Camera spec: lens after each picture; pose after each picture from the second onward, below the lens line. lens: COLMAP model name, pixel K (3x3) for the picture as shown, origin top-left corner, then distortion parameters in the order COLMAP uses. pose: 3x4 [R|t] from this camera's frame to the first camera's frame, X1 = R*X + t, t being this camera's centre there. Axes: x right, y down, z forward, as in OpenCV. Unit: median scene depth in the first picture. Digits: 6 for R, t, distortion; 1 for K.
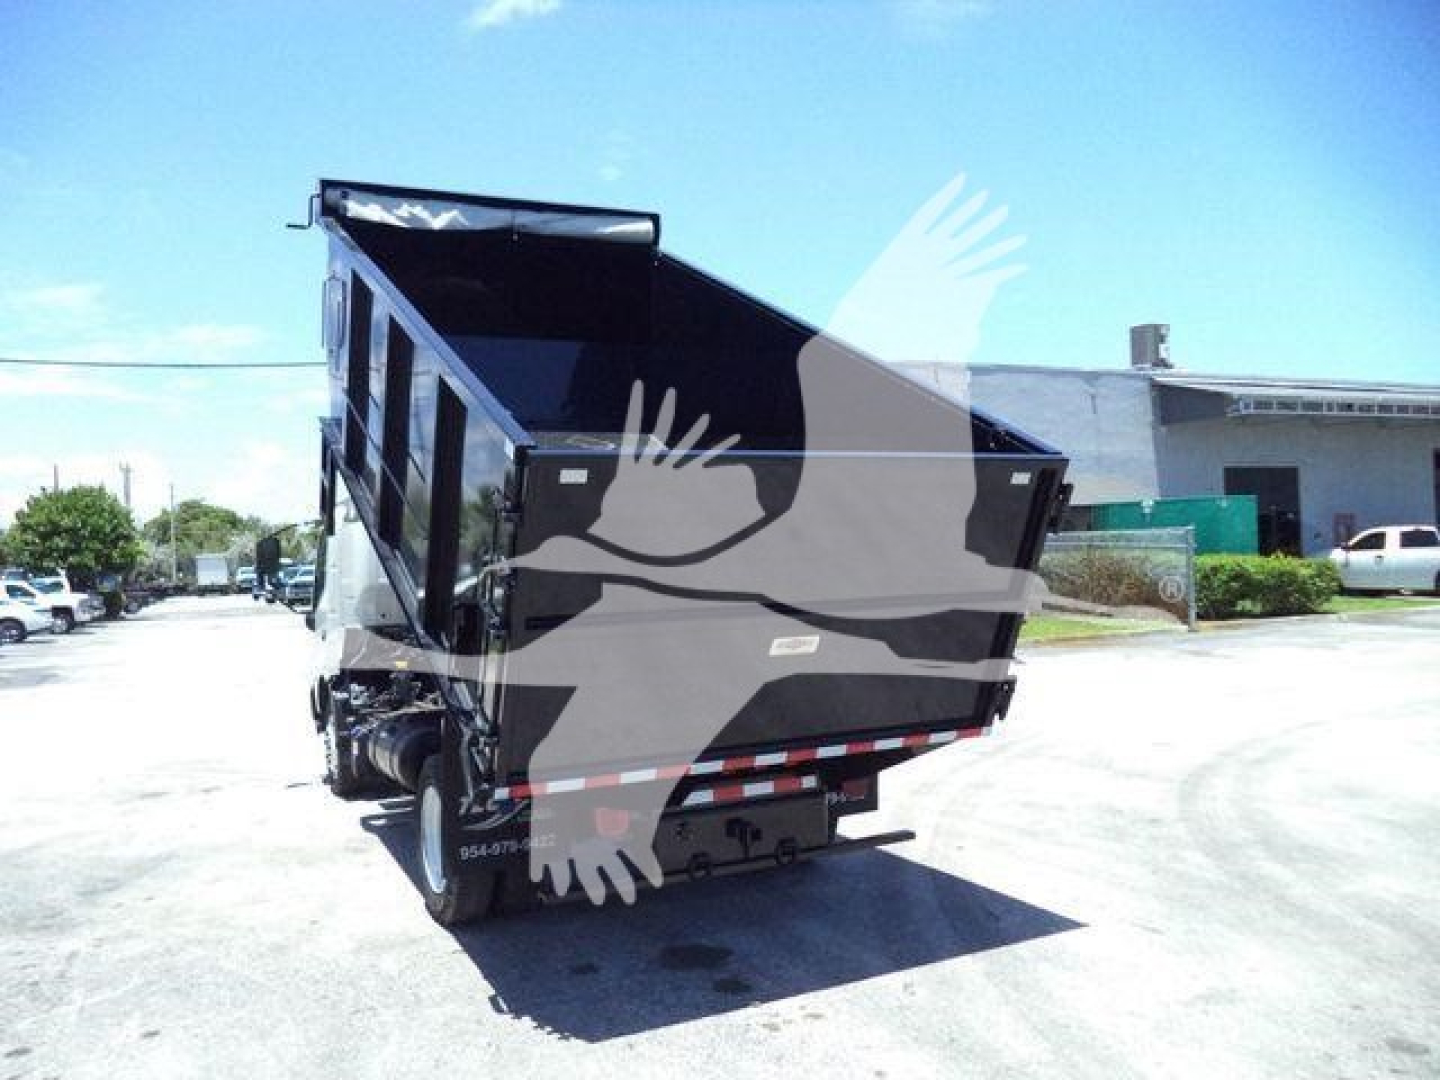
lens RADIAL K [[1169.4, 0, 734.2], [0, 1169.4, 557.7], [0, 0, 1]] dist [-0.022470, -0.010998]
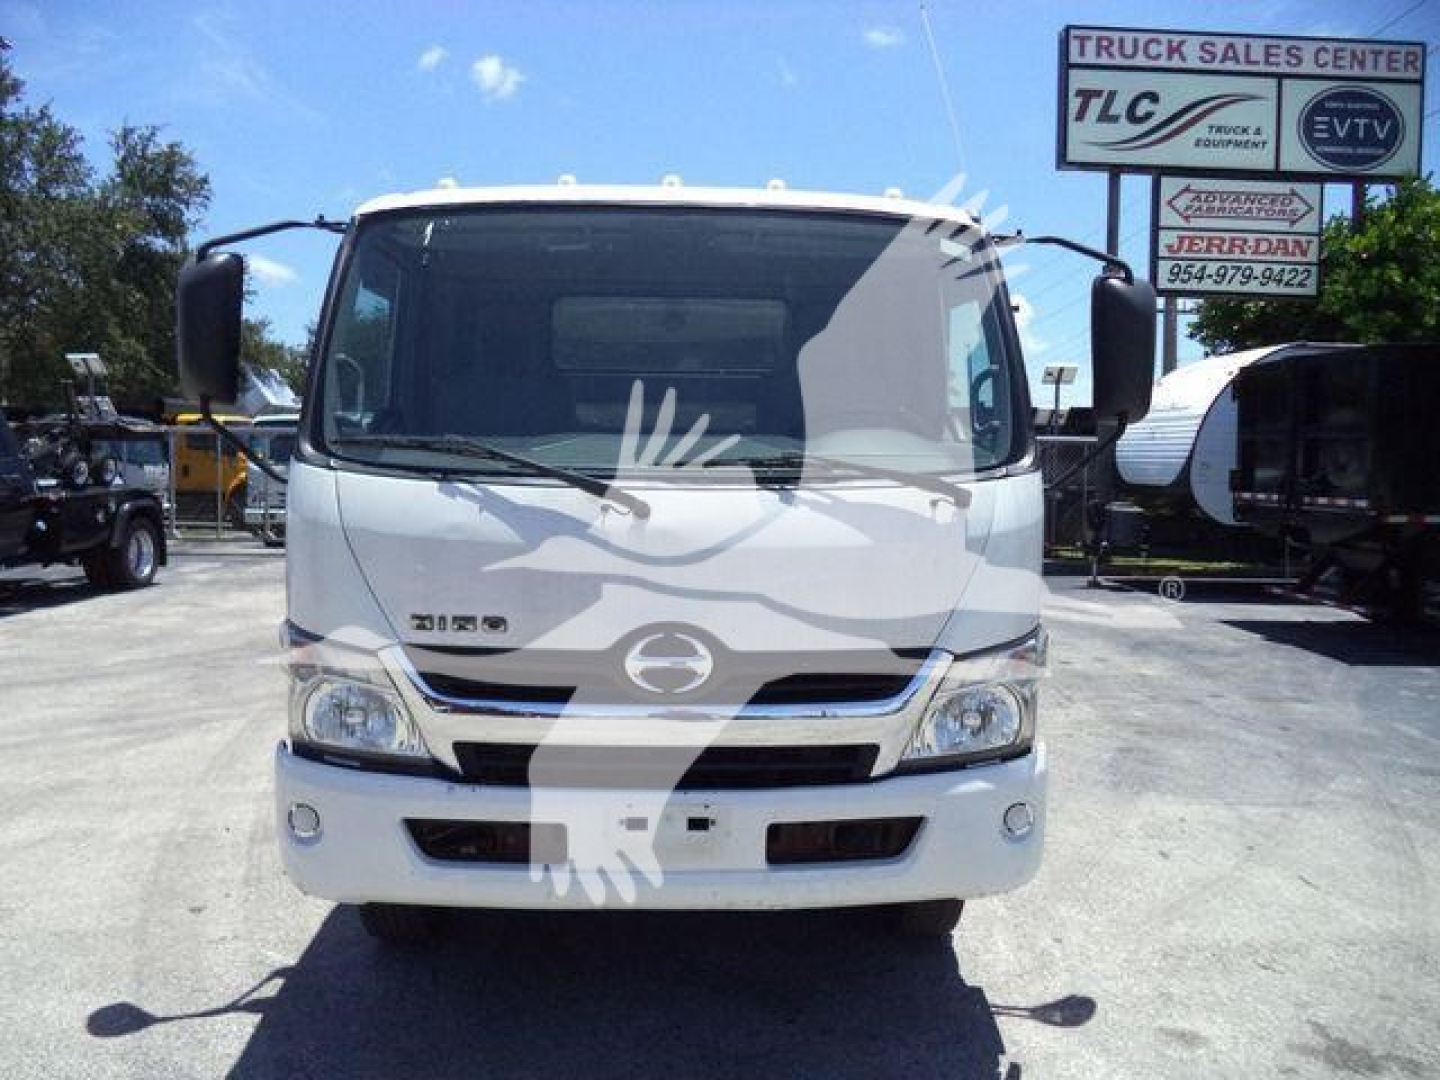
lens RADIAL K [[1128.2, 0, 721.8], [0, 1128.2, 504.7], [0, 0, 1]] dist [-0.003234, -0.006626]
pose [[-0.903161, 0.023604, 0.428653, -0.672859], [0.030338, 0.999500, 0.008884, 0.064462], [-0.428229, 0.021028, -0.903425, 2.088246]]
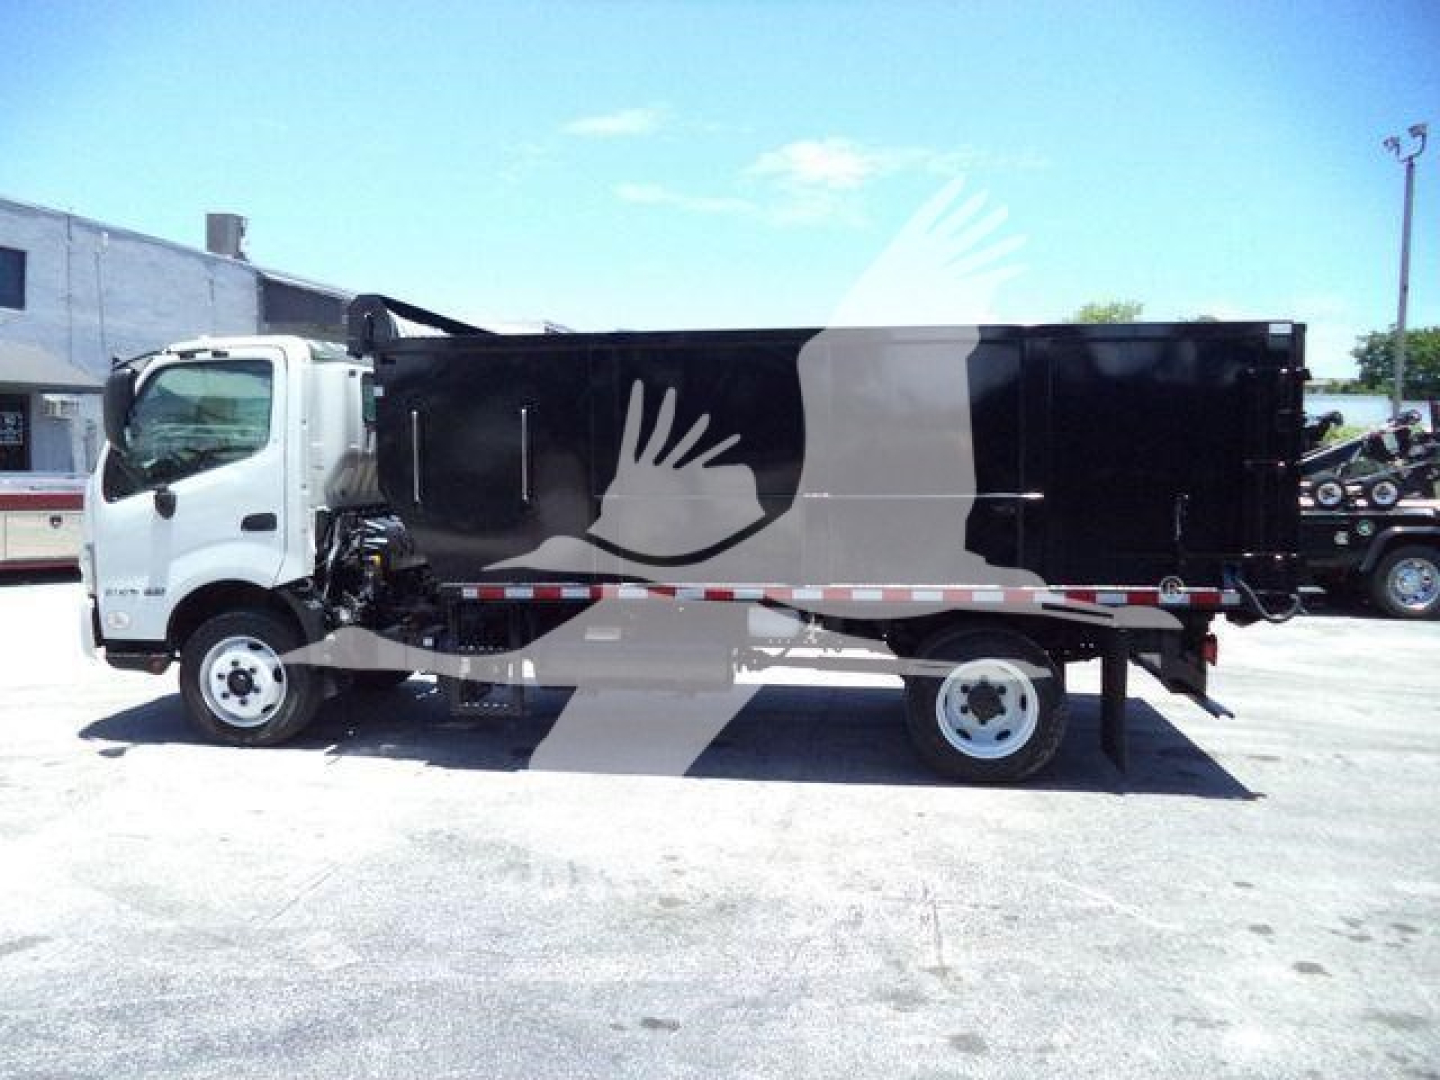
lens RADIAL K [[1151.1, 0, 726.0], [0, 1151.1, 543.5], [0, 0, 1]] dist [-0.010761, -0.008768]
pose [[0.553744, -0.010591, 0.832620, -1.125769], [-0.049791, 0.997709, 0.045804, 0.051182], [-0.831197, -0.066821, 0.551948, 0.571692]]
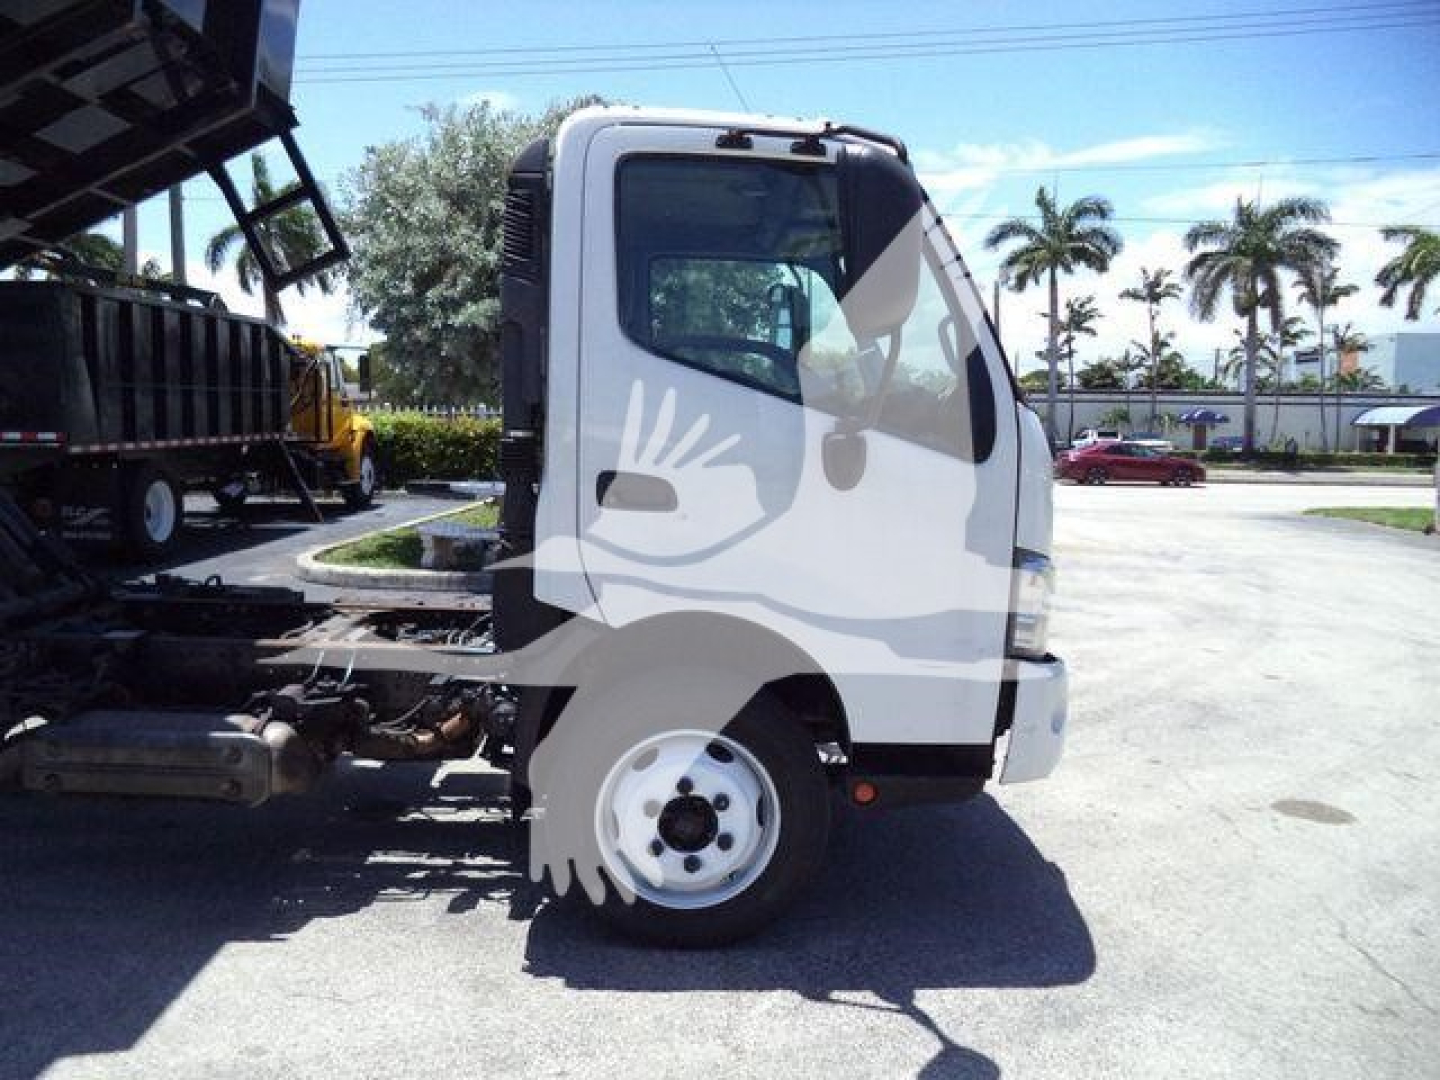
lens RADIAL K [[1193.8, 0, 719.8], [0, 1193.8, 527.5], [0, 0, 1]] dist [-0.034883, -0.001210]
pose [[-0.452295, 0.119837, -0.883781, 0.184166], [0.009515, 0.991524, 0.129577, 0.035550], [0.891818, 0.050198, -0.449601, 1.865285]]
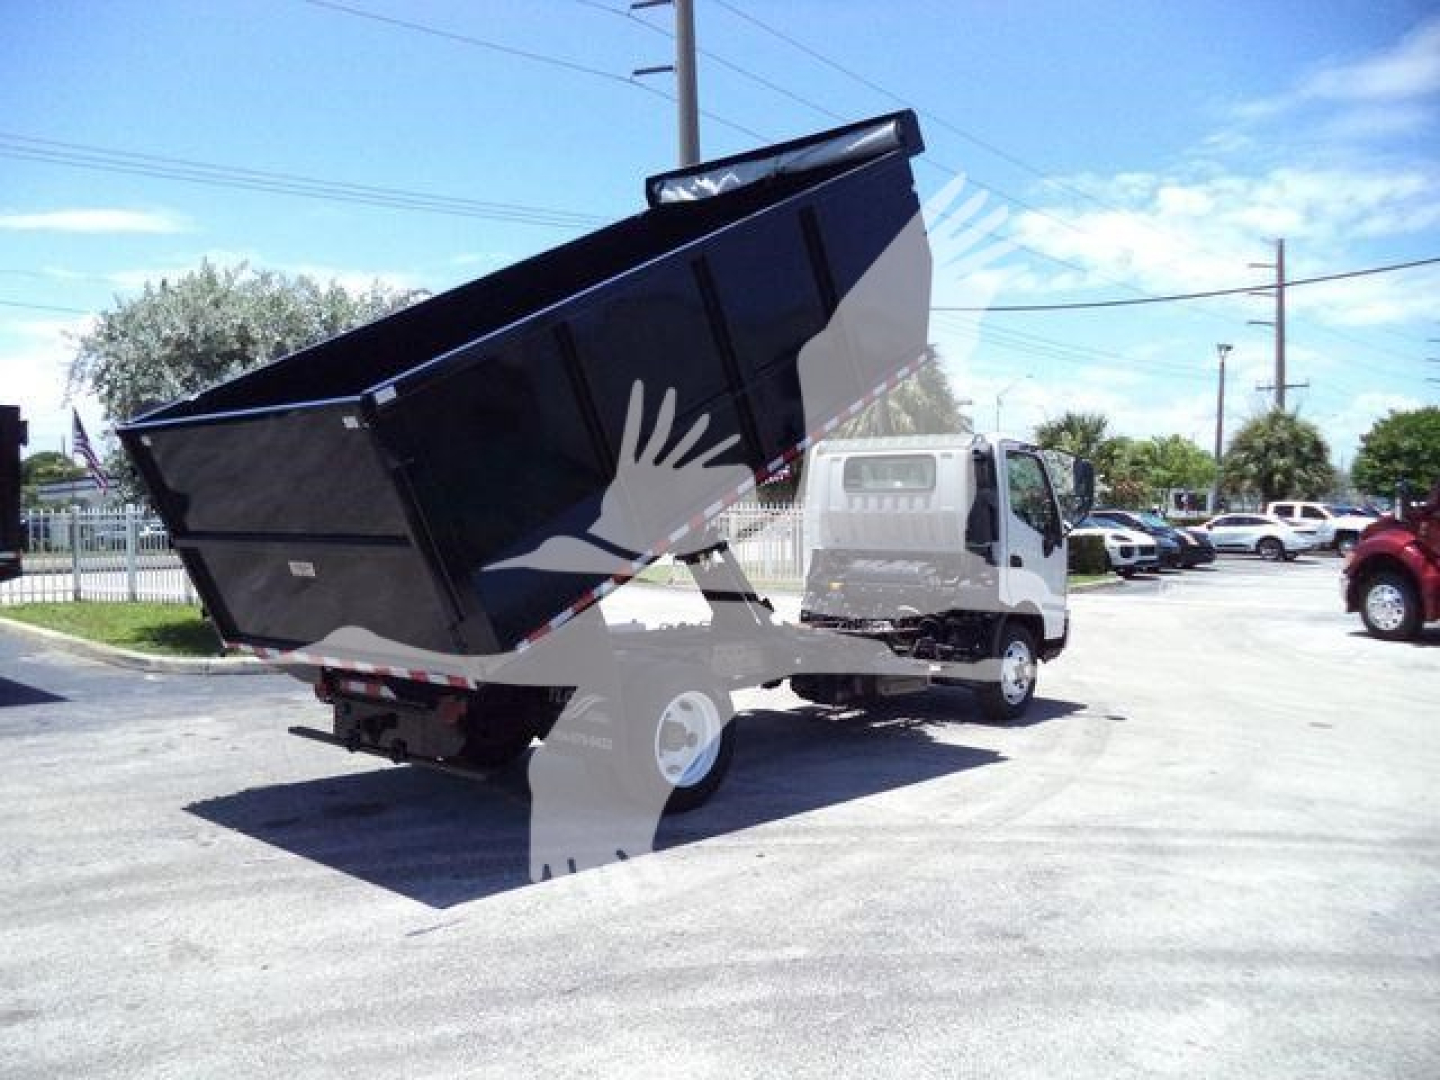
lens RADIAL K [[1189.3, 0, 720.0], [0, 1189.3, 540.0], [0, 0, 1]] dist [-0.011909, -0.004428]
pose [[0.365217, 0.065777, -0.928596, 1.009207], [-0.017847, 0.997812, 0.063660, -0.028642], [0.930751, -0.006677, 0.365592, 0.712940]]
